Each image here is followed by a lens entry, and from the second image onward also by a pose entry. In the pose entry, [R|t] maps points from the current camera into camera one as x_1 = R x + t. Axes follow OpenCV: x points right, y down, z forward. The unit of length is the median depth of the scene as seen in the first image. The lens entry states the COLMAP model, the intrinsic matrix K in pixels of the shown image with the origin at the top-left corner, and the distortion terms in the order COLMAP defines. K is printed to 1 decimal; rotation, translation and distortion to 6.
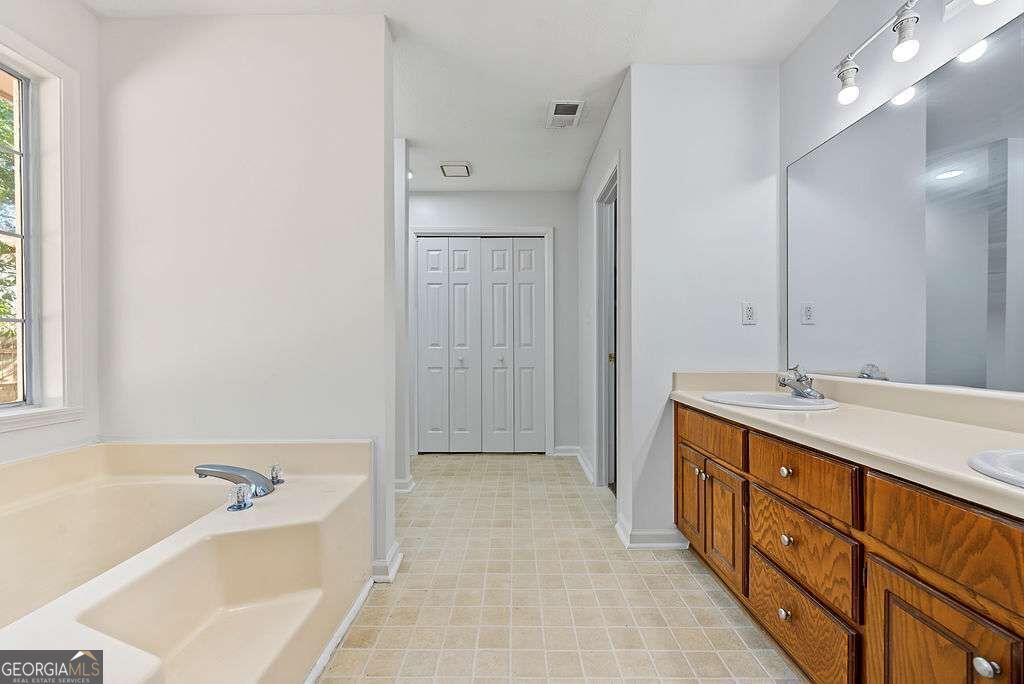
lens RADIAL K [[410.0, 0, 515.0], [0, 410.0, 347.3], [0, 0, 1]] dist [-0.001307, -0.000248]
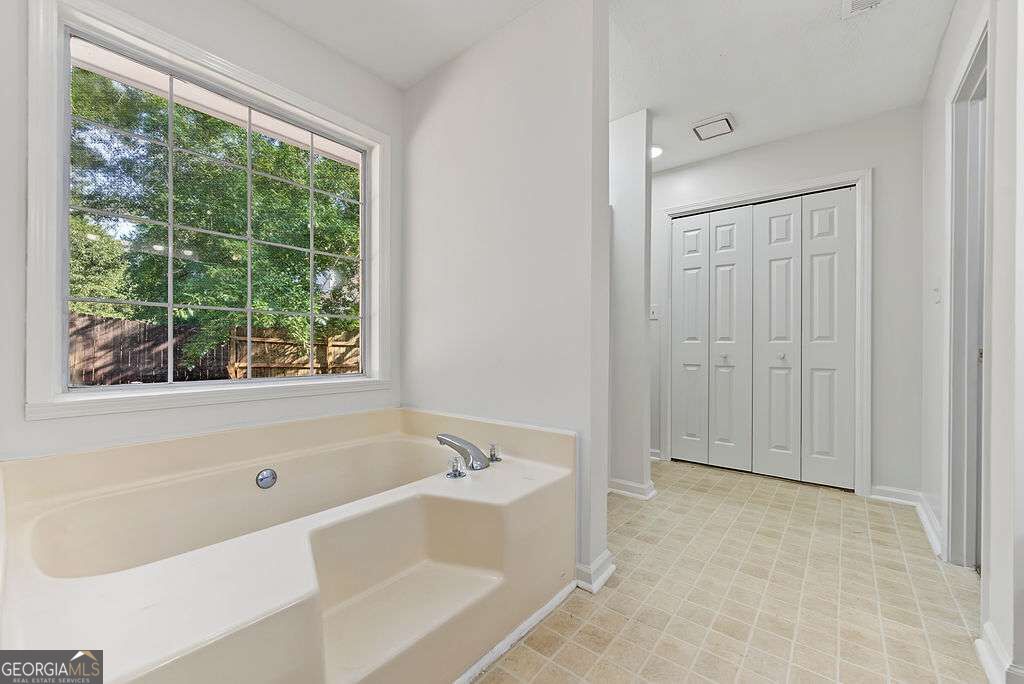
lens RADIAL K [[410.0, 0, 515.0], [0, 410.0, 347.3], [0, 0, 1]] dist [-0.001307, -0.000248]
pose [[0.780663, 0.007084, -0.624912, 0.124047], [-0.008091, 0.999967, 0.001227, 0.031803], [0.624900, 0.004098, 0.780694, 0.186623]]
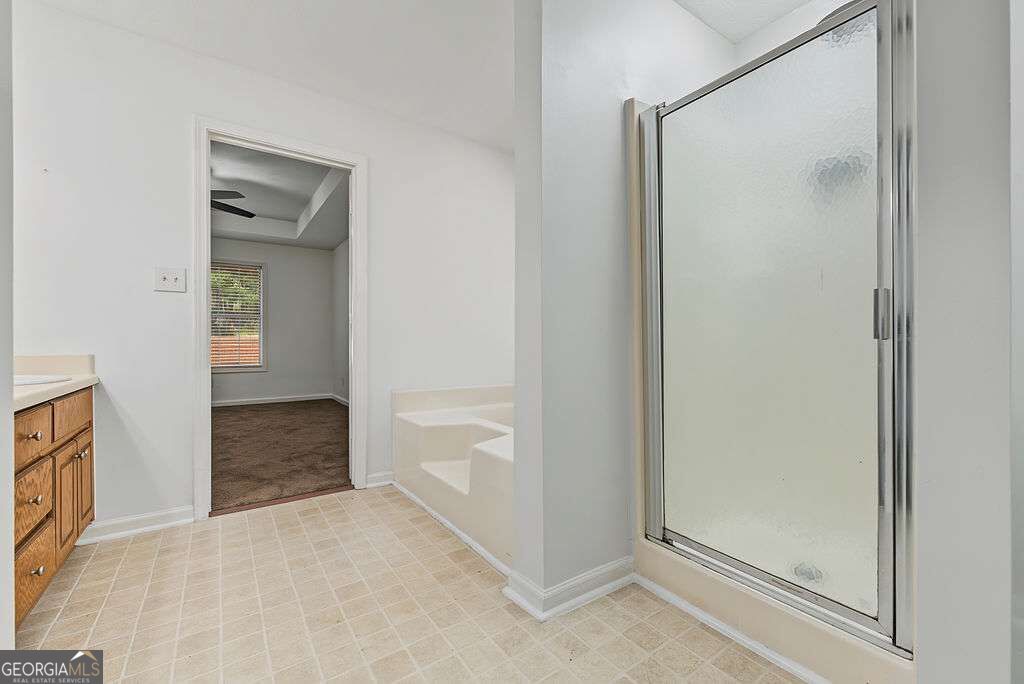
lens RADIAL K [[417.4, 0, 518.9], [0, 417.4, 336.7], [0, 0, 1]] dist [-0.000306, -0.000260]
pose [[-0.811787, 0.002546, -0.583948, 0.190206], [0.004182, 0.999990, -0.001455, 0.031109], [0.583939, -0.003623, -0.811790, 1.758083]]
